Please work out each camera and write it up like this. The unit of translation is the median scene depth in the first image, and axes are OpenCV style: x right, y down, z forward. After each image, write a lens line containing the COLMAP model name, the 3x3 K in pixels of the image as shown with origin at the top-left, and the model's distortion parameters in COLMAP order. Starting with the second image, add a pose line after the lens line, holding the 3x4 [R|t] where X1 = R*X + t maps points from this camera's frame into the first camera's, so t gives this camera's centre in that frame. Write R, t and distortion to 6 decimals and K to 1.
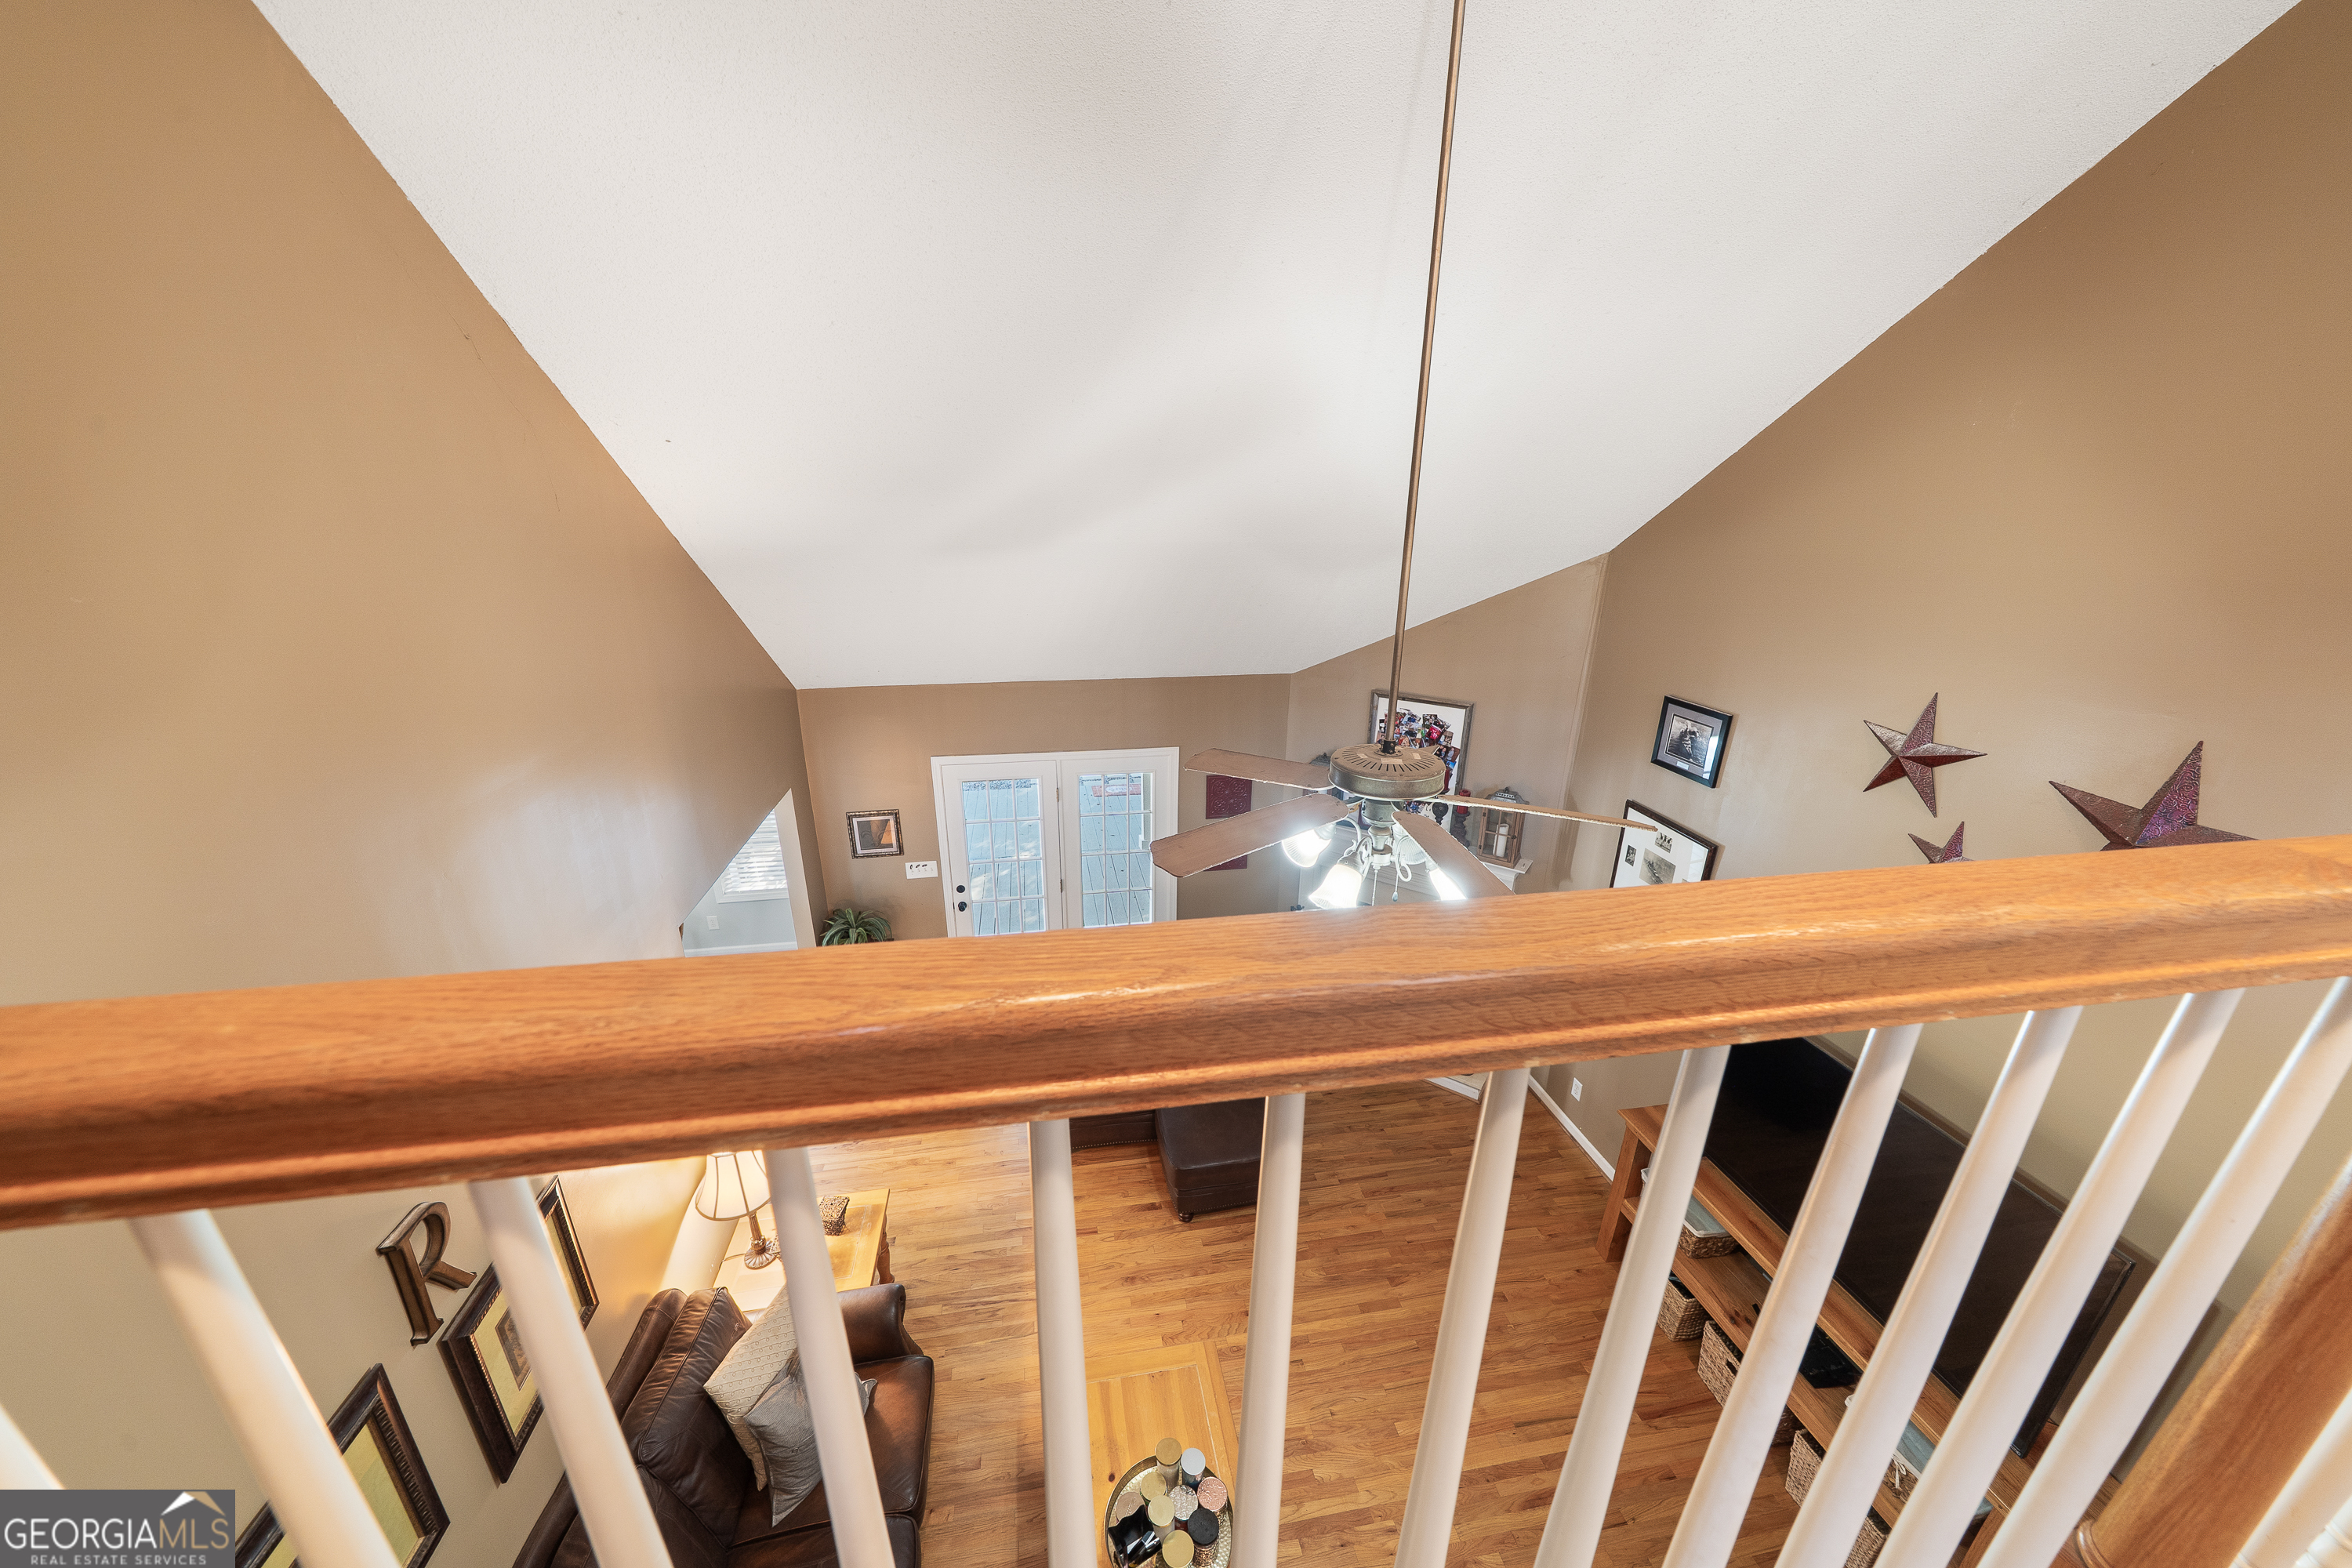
lens RADIAL K [[817.1, 0, 1168.1], [0, 817.1, 786.4], [0, 0, 1]] dist [0.003293, 0.000037]
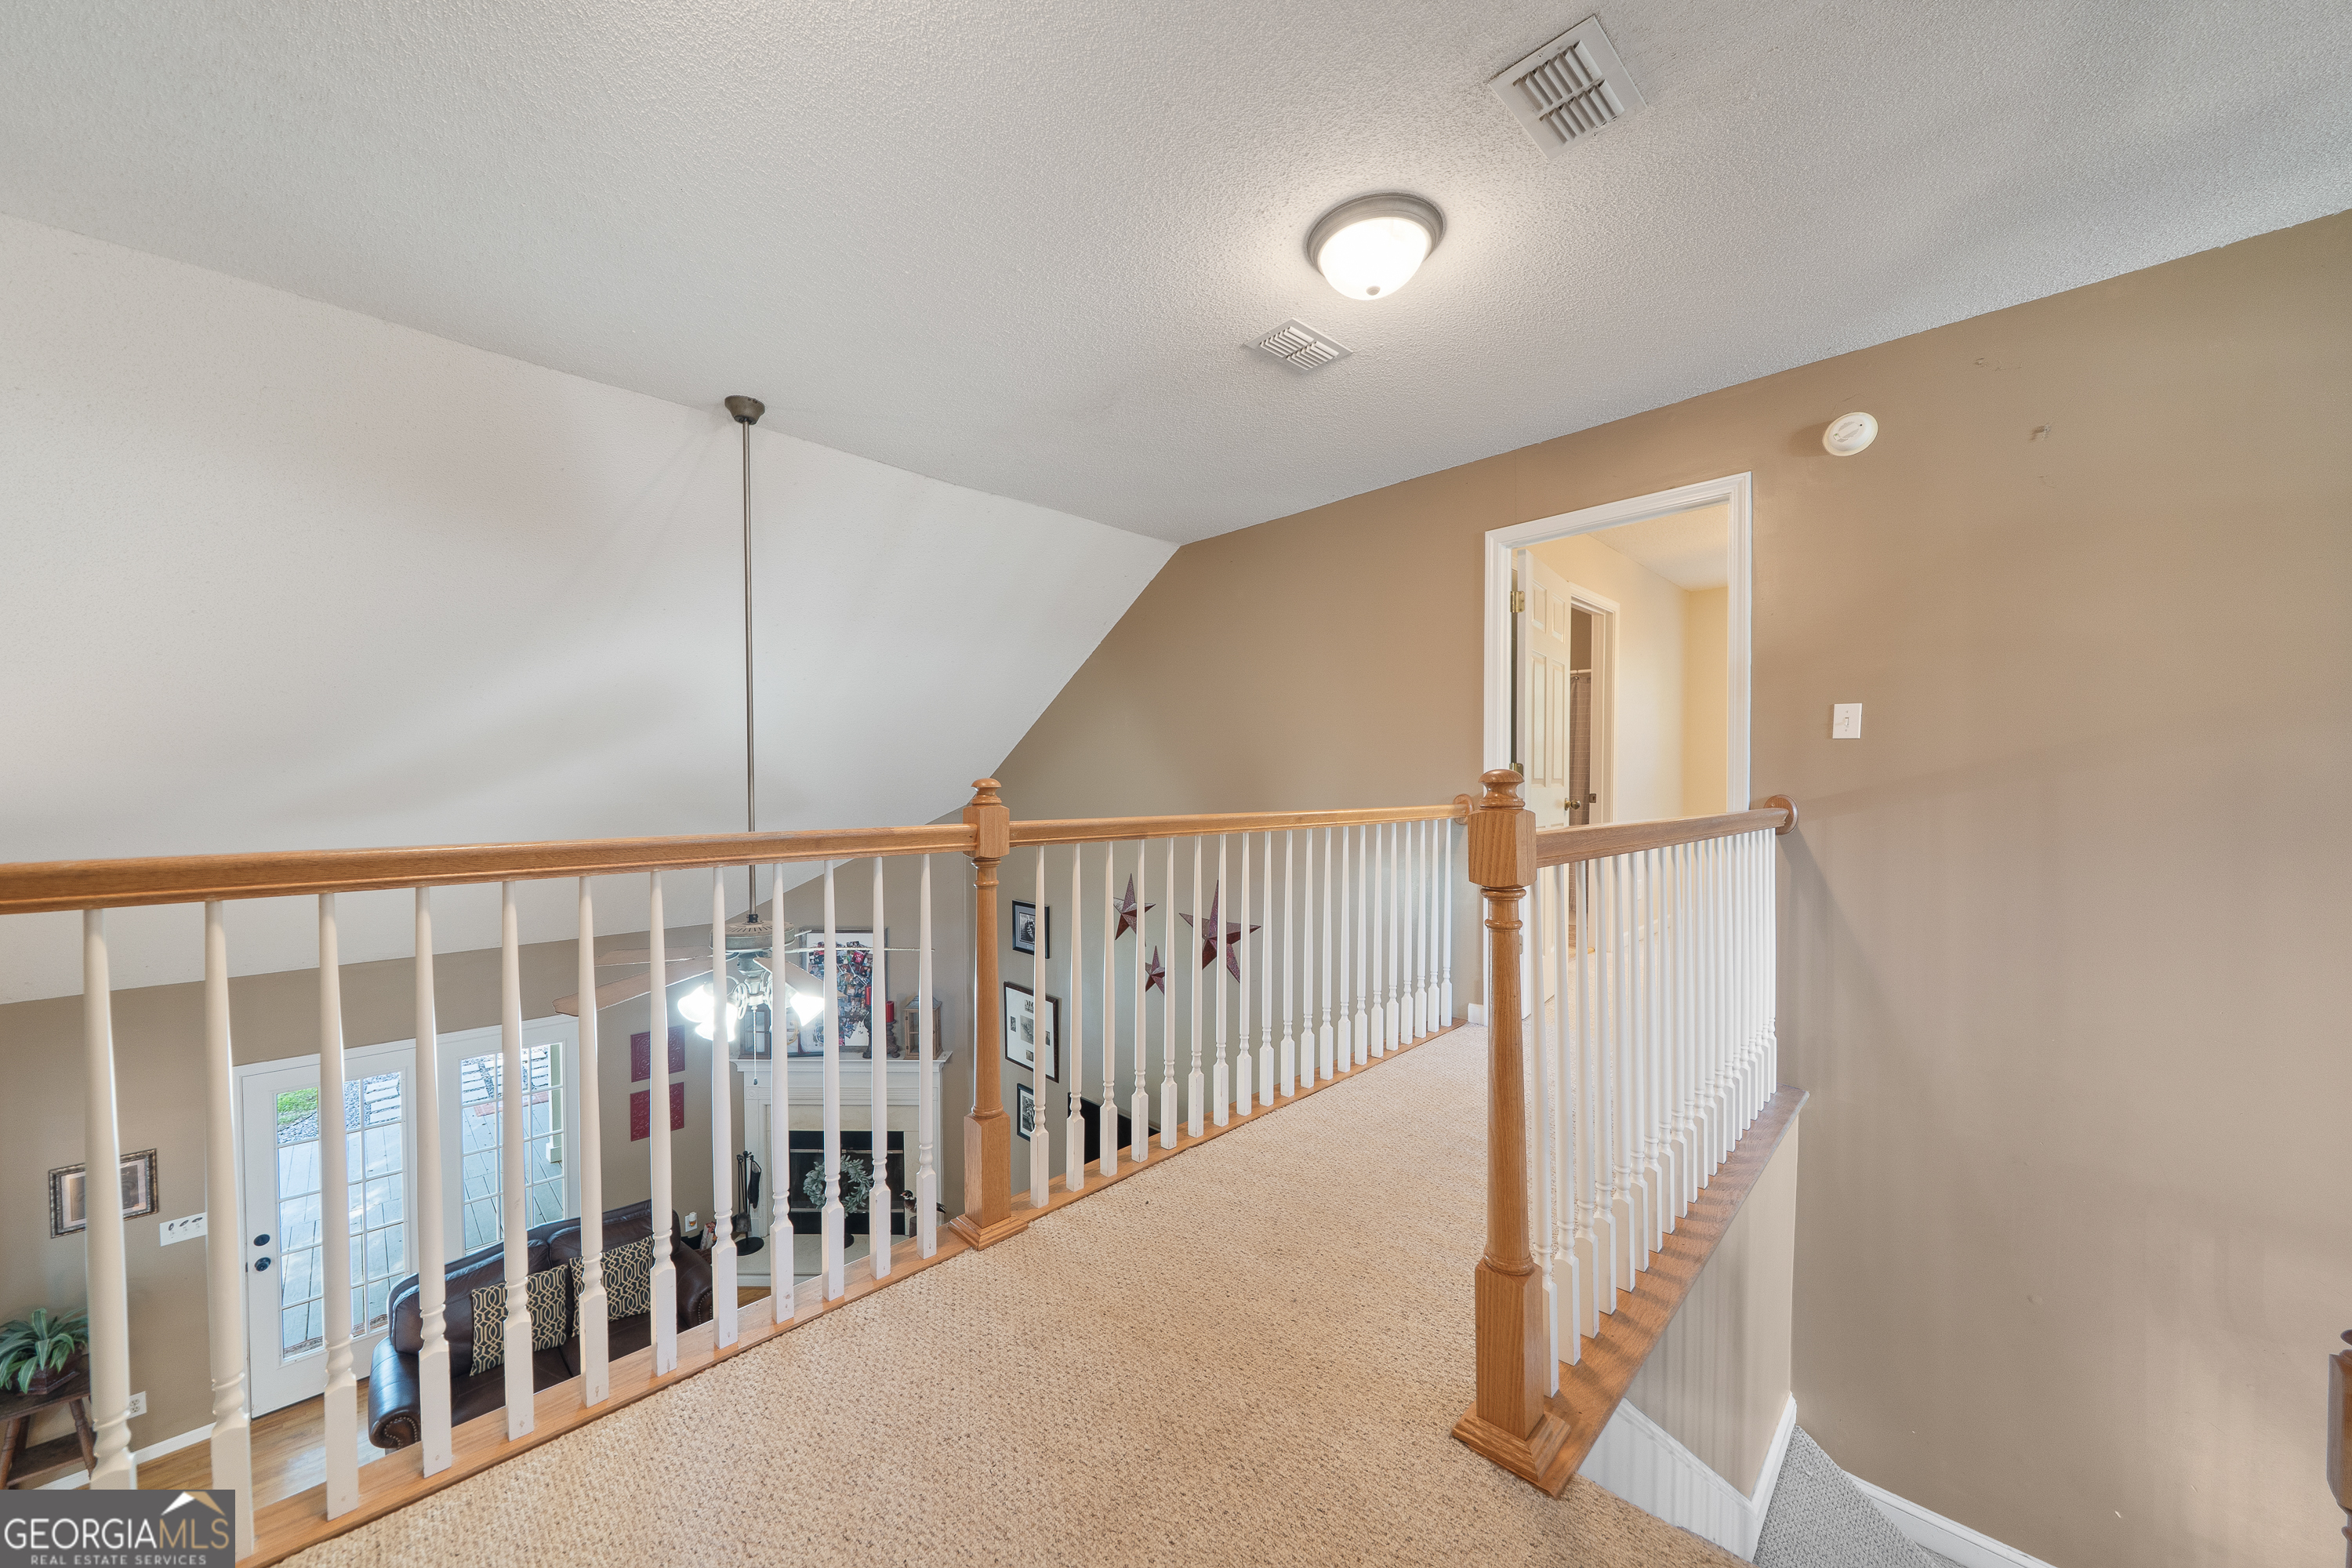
lens RADIAL K [[817.1, 0, 1158.8], [0, 817.1, 795.5], [0, 0, 1]] dist [0.003293, 0.000037]
pose [[0.818406, -0.022276, 0.574208, 0.010272], [0.200447, 0.947551, -0.248932, 0.101877], [-0.538547, 0.318826, 0.779947, -0.246736]]
